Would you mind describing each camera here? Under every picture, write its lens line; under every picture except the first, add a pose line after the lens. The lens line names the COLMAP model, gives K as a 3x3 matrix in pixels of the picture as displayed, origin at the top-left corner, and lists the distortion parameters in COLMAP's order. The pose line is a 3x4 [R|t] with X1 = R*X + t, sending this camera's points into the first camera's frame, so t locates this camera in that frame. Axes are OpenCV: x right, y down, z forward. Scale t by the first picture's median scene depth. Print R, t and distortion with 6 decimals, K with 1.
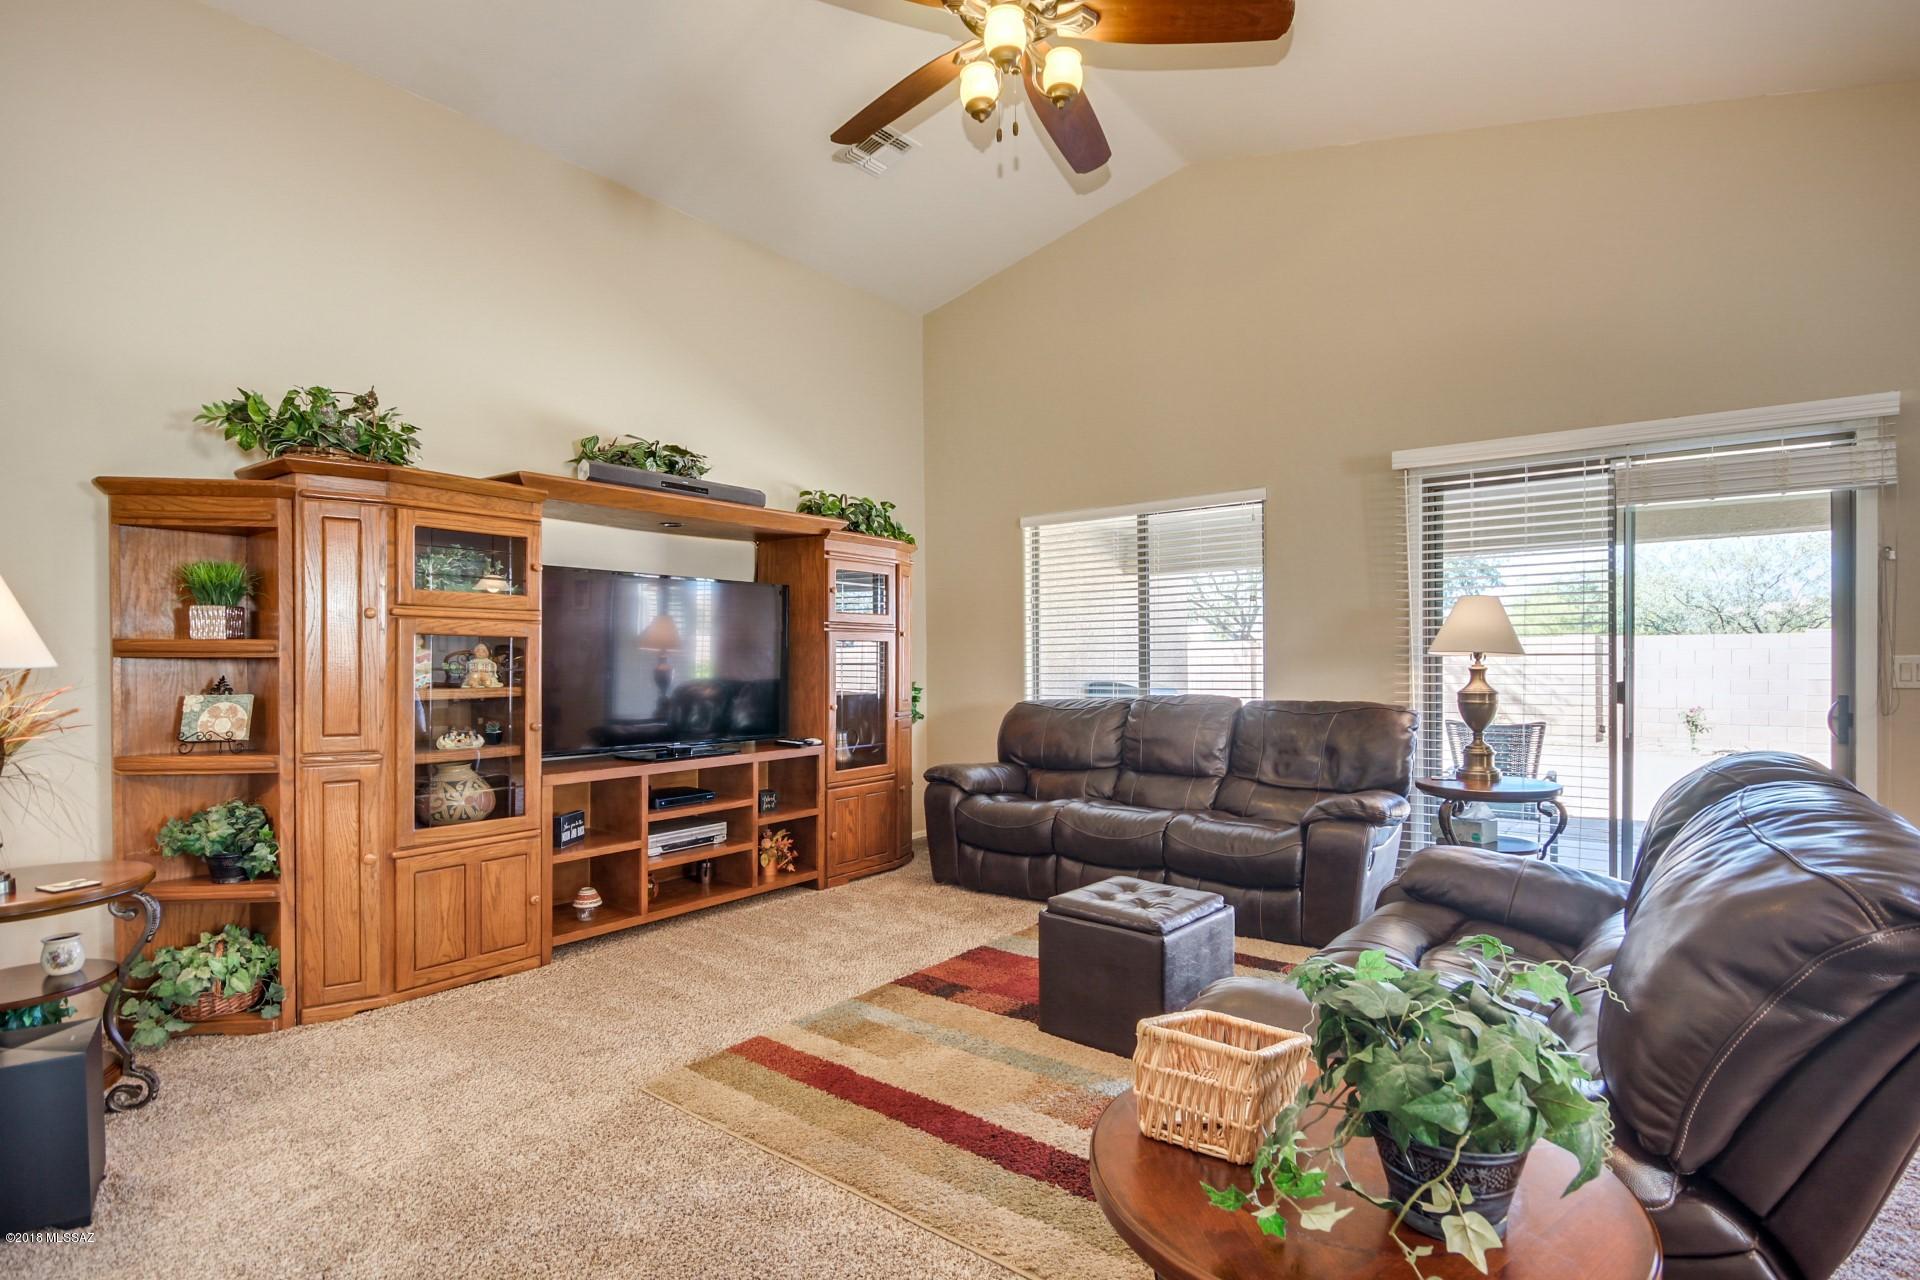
lens RADIAL K [[950.7, 0, 965.6], [0, 950.7, 656.7], [0, 0, 1]] dist [0.002475, 0.000743]
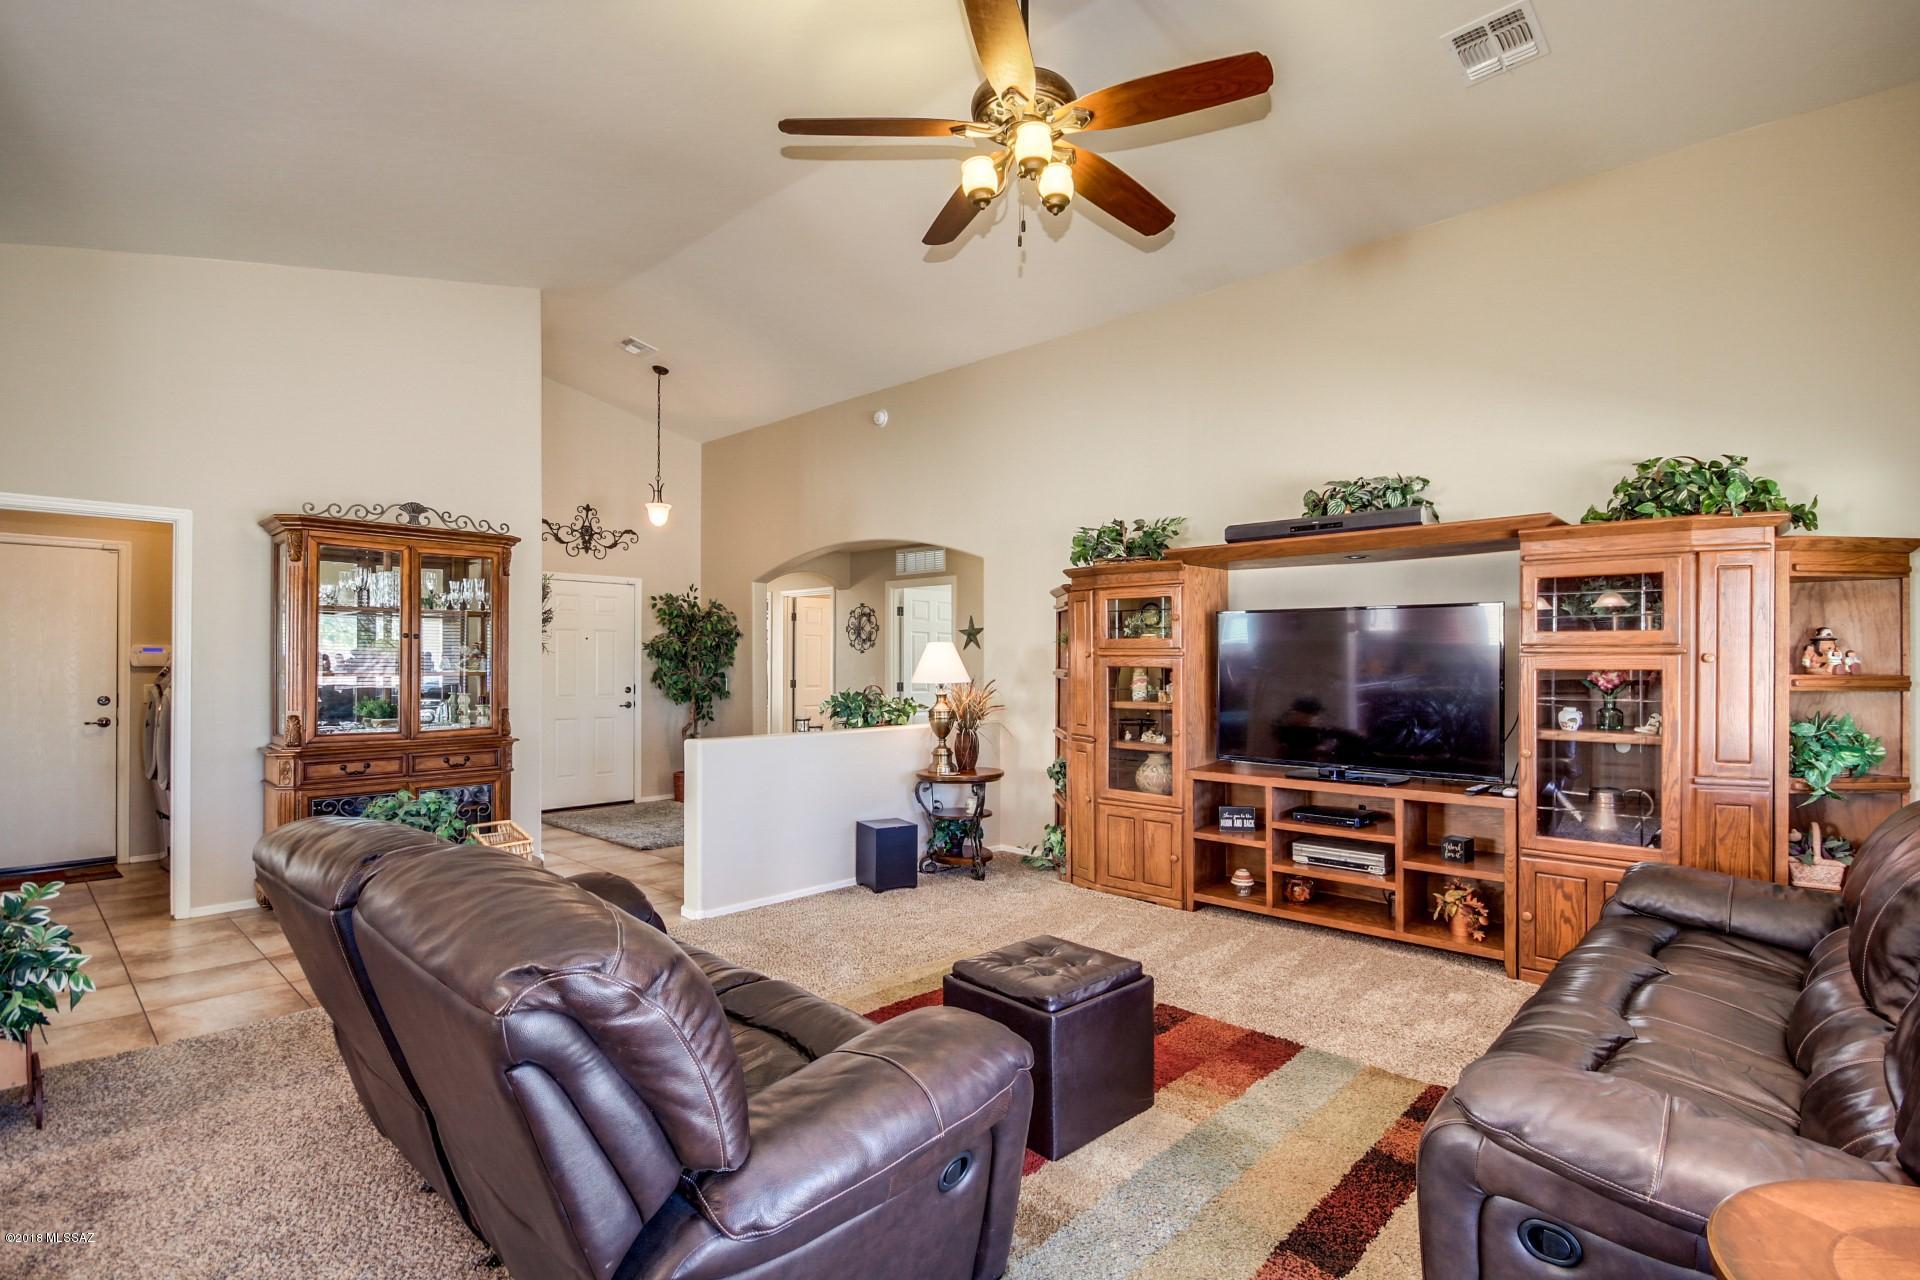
lens RADIAL K [[950.7, 0, 965.6], [0, 950.7, 656.7], [0, 0, 1]] dist [0.002475, 0.000743]
pose [[-0.083736, 0.005581, -0.996472, 0.857165], [-0.001125, 0.999983, 0.005695, -0.040216], [0.996487, 0.001598, -0.083728, 0.739144]]
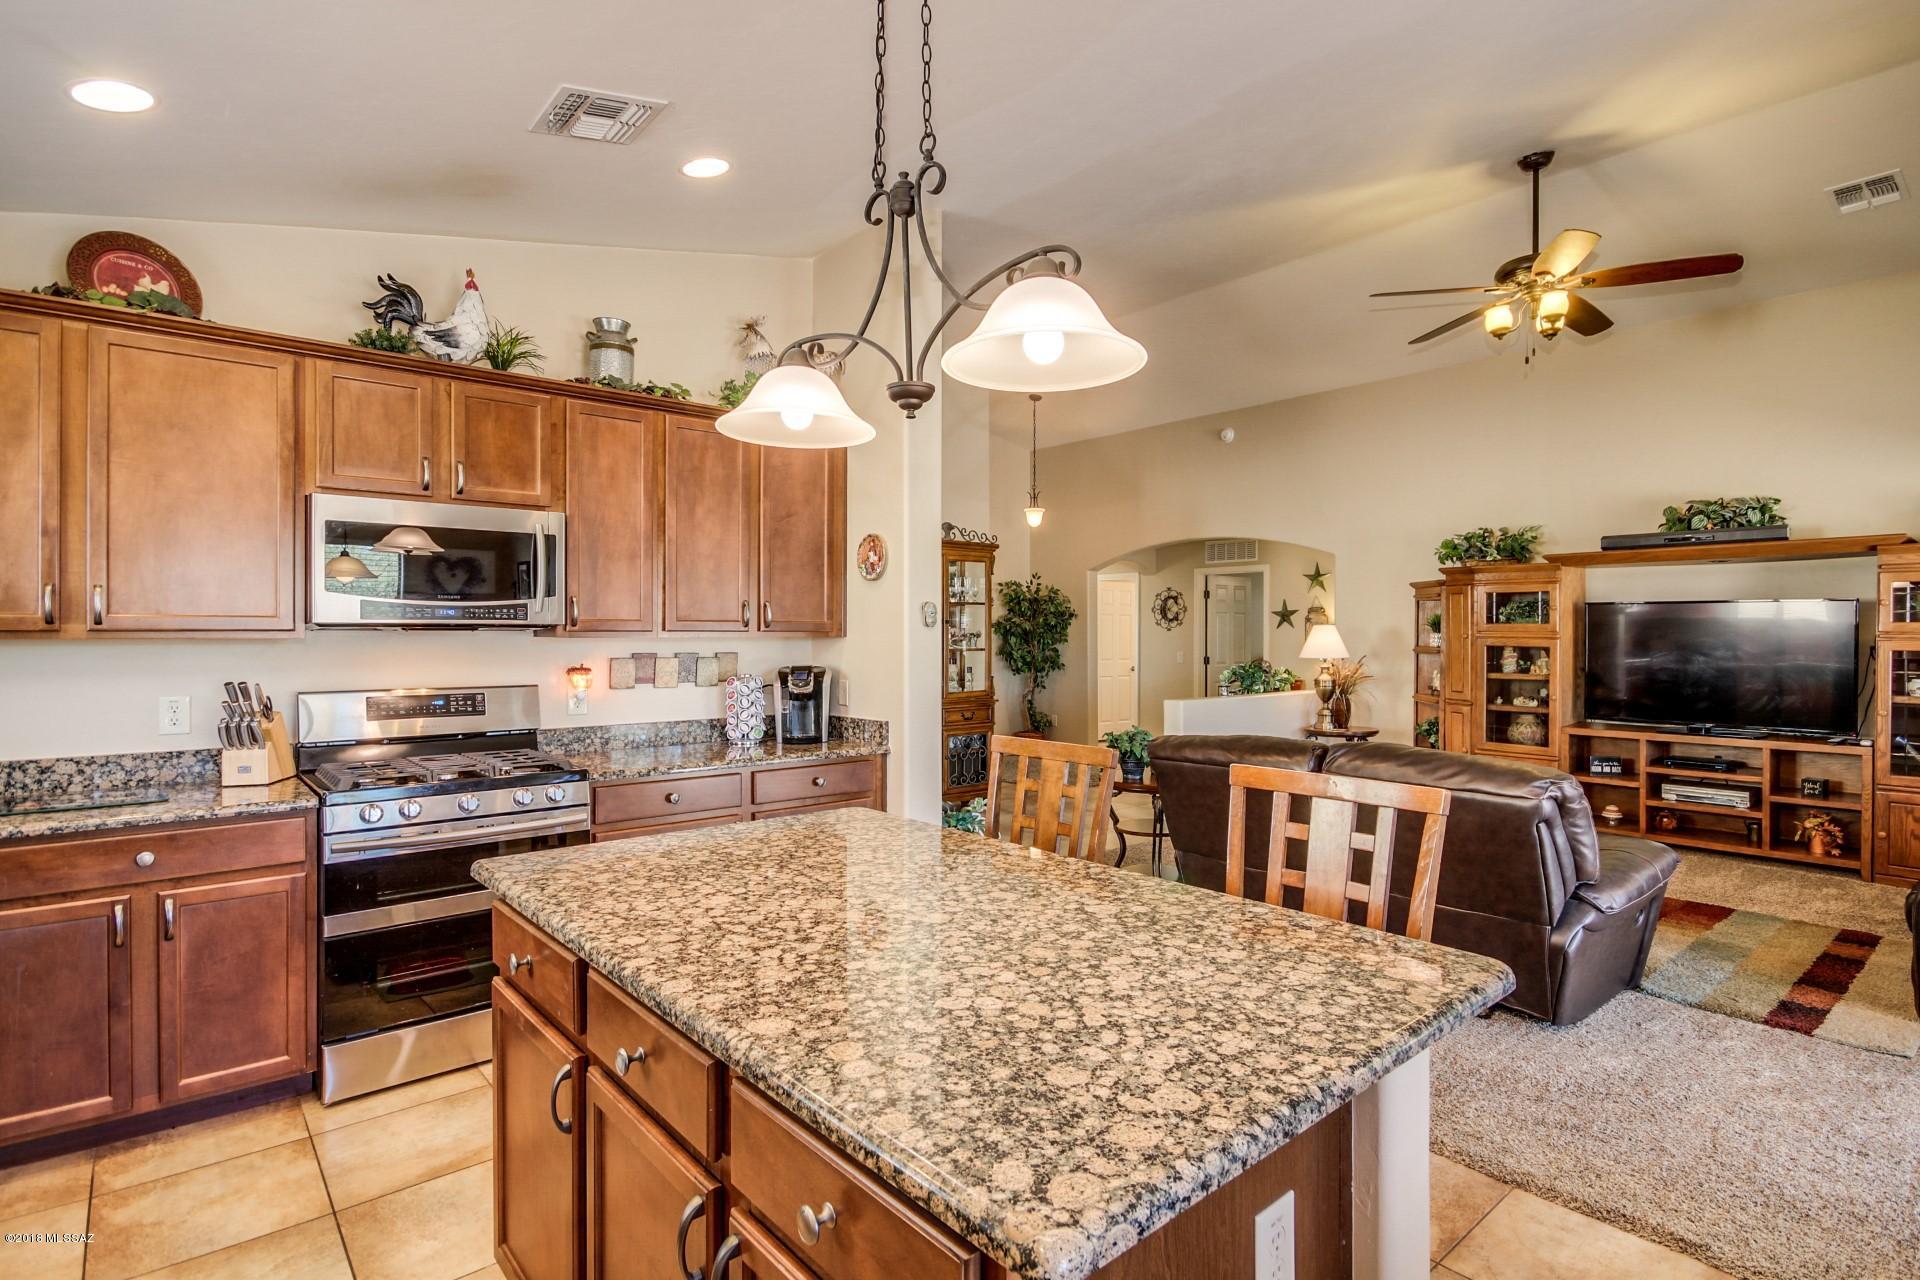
lens RADIAL K [[978.2, 0, 964.2], [0, 978.2, 635.5], [0, 0, 1]] dist [-0.001678, -0.002462]
pose [[-0.208442, 0.012549, -0.977954, 1.407706], [-0.001009, 0.999914, 0.013046, -0.058719], [0.978034, 0.003706, -0.208412, 0.274105]]
